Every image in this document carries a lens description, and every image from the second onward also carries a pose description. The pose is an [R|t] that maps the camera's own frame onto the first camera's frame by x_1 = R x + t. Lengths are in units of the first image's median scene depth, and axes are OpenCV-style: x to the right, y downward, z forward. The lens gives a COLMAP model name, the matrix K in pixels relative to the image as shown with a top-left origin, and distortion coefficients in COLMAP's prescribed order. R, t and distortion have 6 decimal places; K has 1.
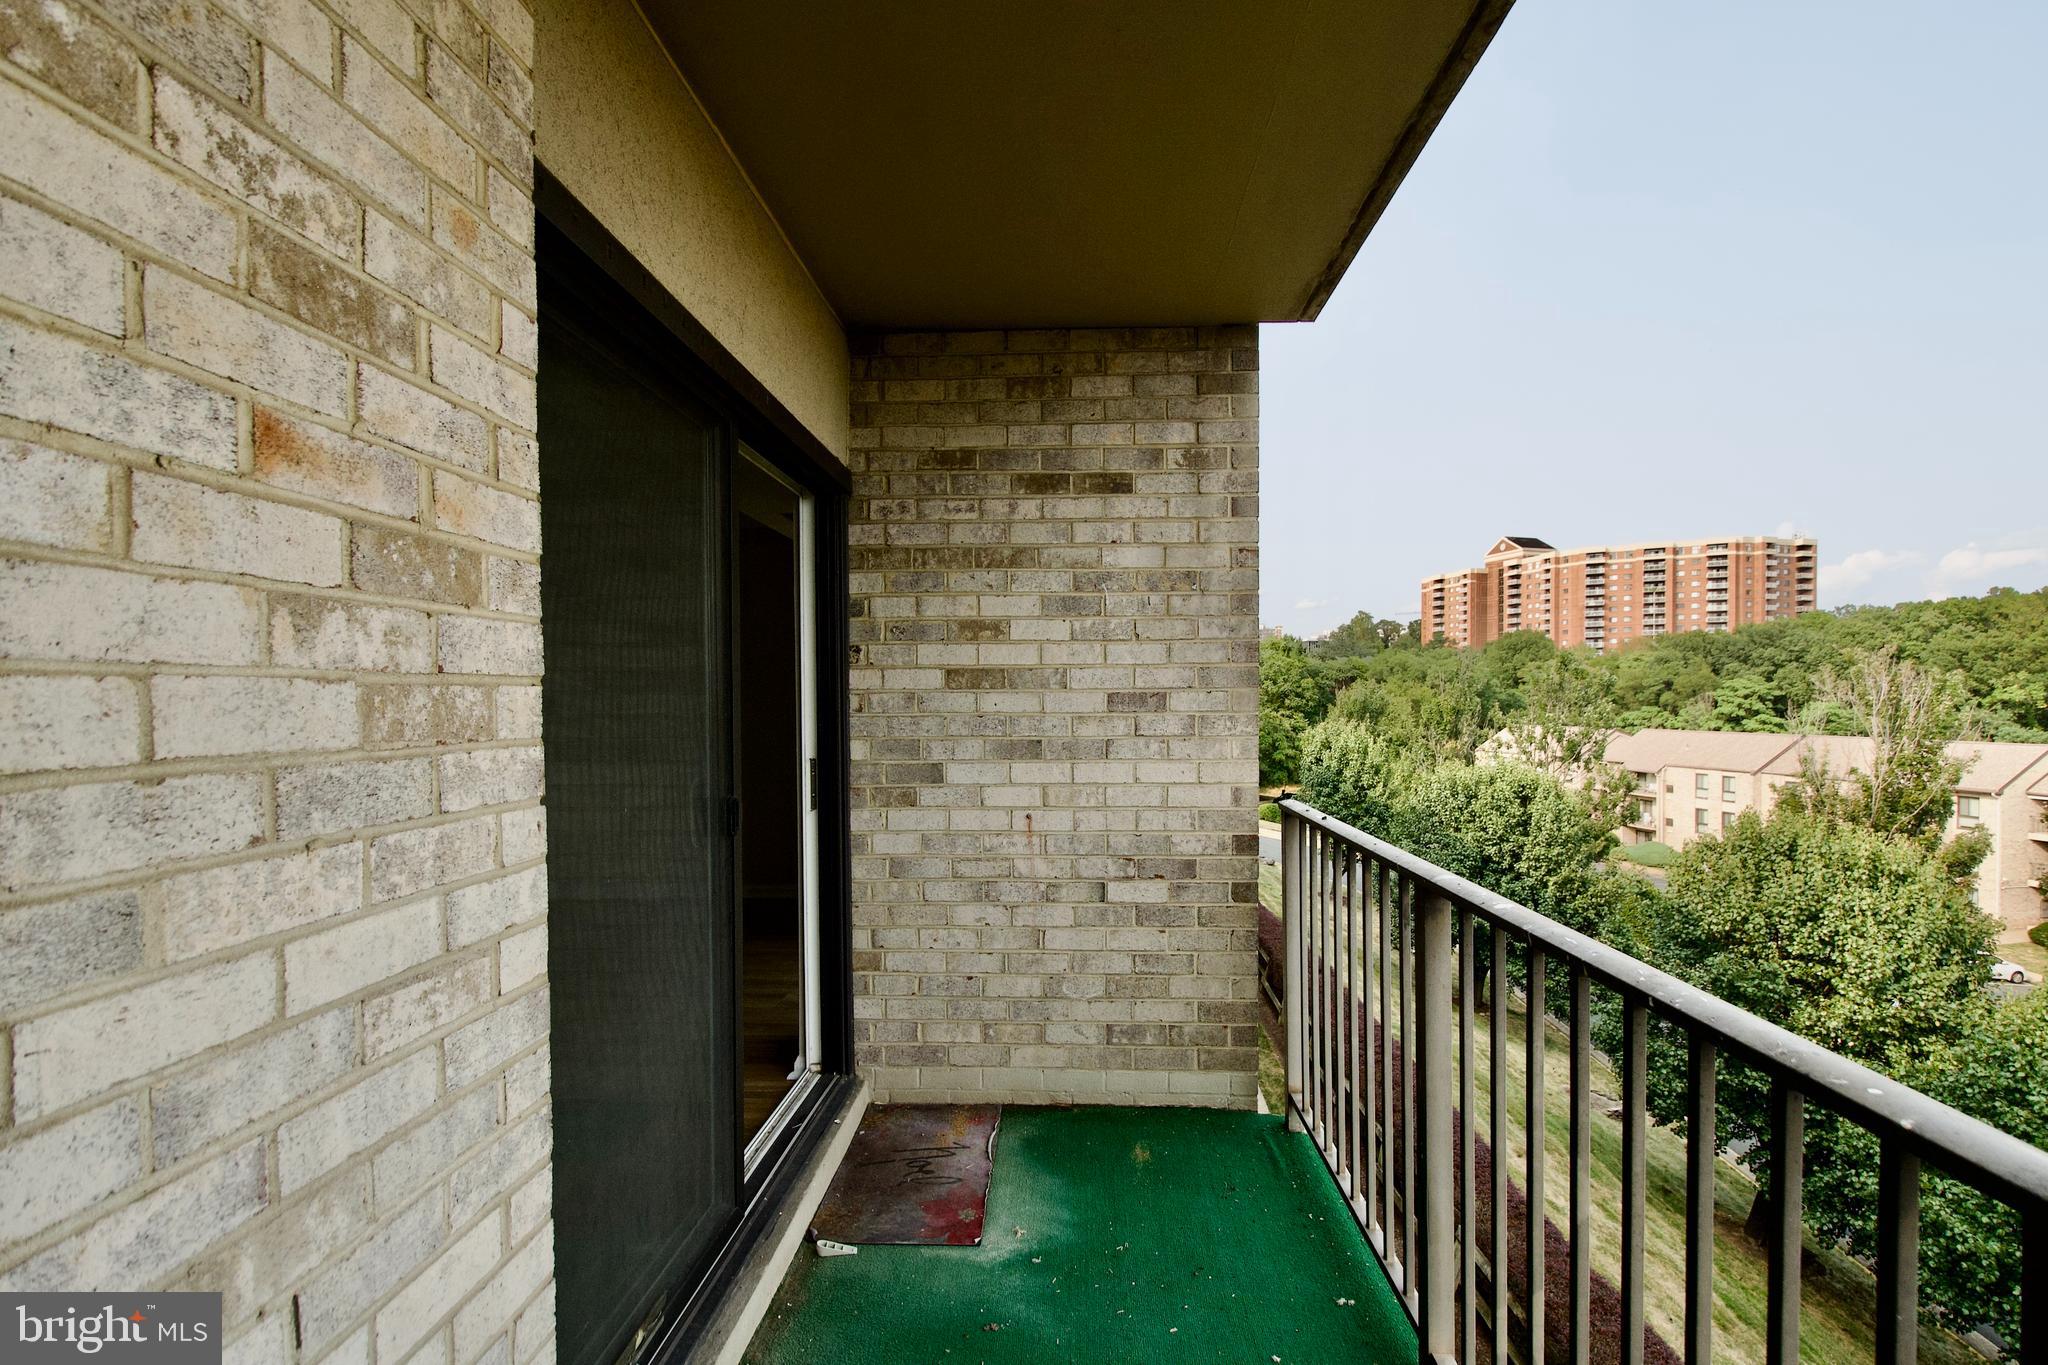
lens RADIAL K [[896.3, 0, 1019.4], [0, 896.3, 715.4], [0, 0, 1]] dist [0.004208, -0.003397]
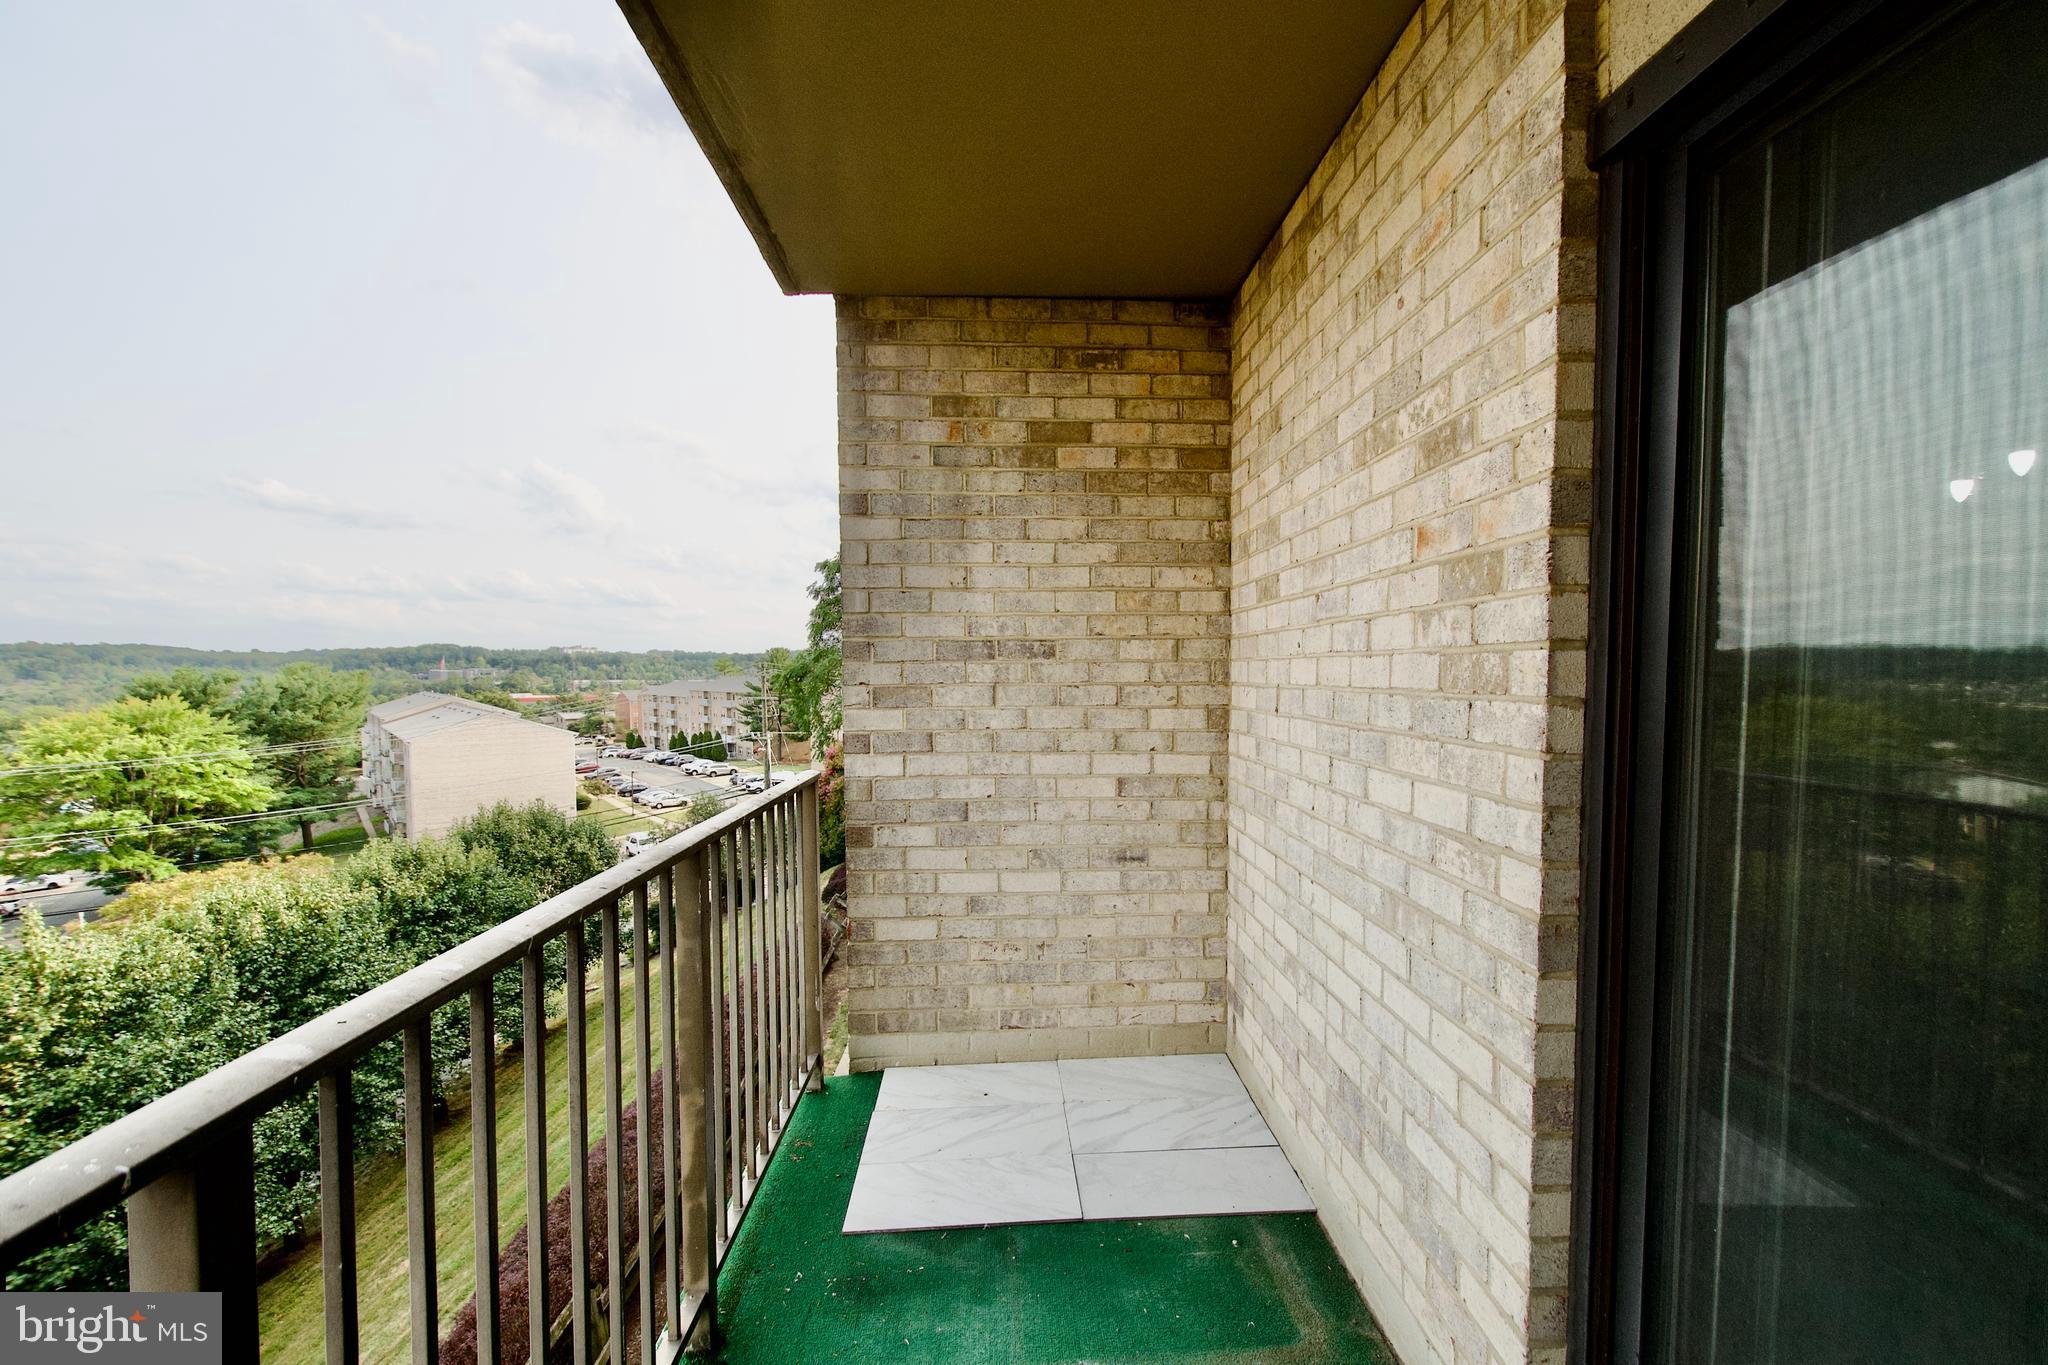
lens RADIAL K [[896.3, 0, 1032.4], [0, 896.3, 685.4], [0, 0, 1]] dist [0.004208, -0.003397]
pose [[-0.993946, 0.009609, -0.109446, 0.199803], [0.005678, 0.999329, 0.036171, -0.032450], [0.109721, 0.035331, -0.993334, 2.033826]]
